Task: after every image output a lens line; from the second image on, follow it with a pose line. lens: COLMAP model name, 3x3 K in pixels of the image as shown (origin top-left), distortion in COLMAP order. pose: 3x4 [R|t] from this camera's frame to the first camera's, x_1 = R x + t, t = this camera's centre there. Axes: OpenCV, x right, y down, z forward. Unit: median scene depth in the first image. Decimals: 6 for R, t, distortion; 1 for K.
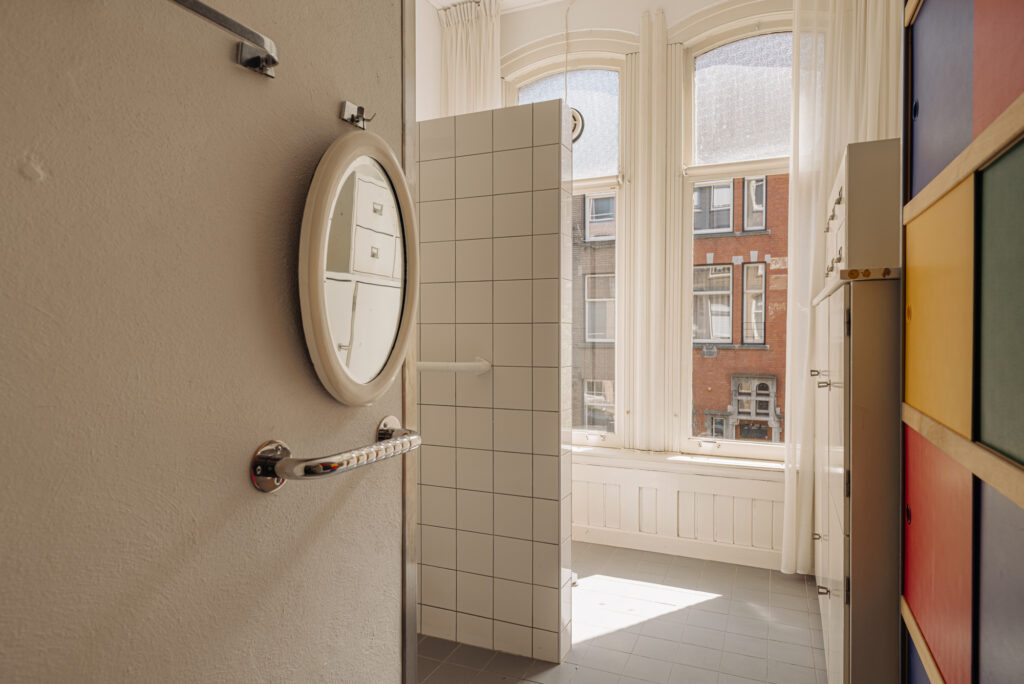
lens RADIAL K [[614.7, 0, 508.1], [0, 614.7, 346.7], [0, 0, 1]] dist [-0.001557, 0.000267]
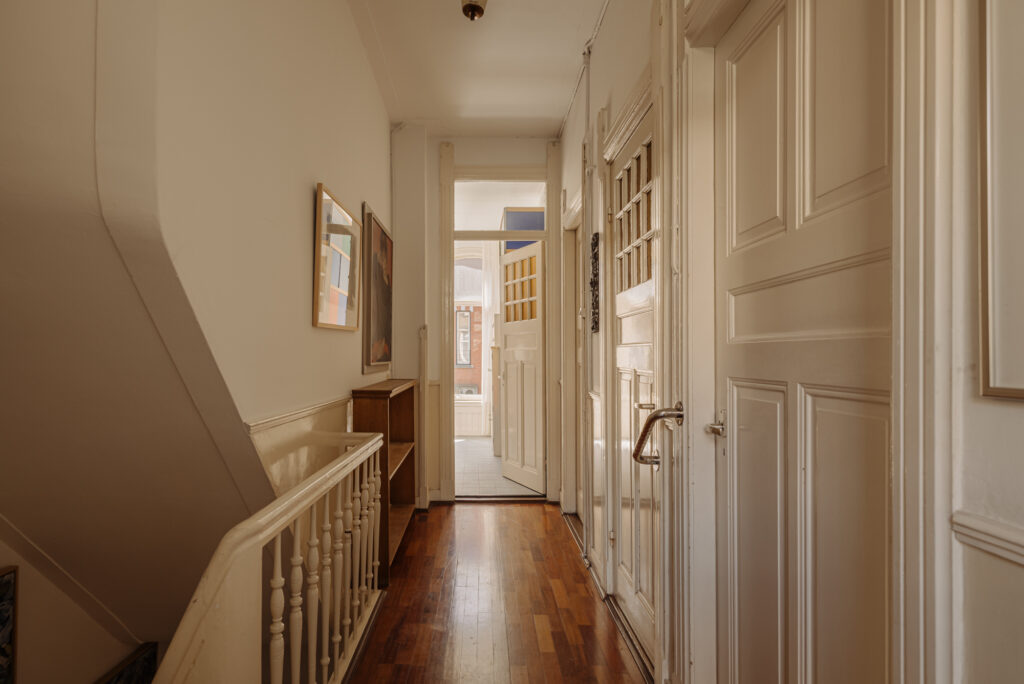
lens RADIAL K [[522.0, 0, 511.0], [0, 522.0, 345.2], [0, 0, 1]] dist [-0.000151, 0.000000]
pose [[0.887709, 0.002076, 0.460399, -0.102038], [0.015494, 0.999289, -0.034379, -0.006548], [-0.460143, 0.037652, 0.887046, -0.229034]]
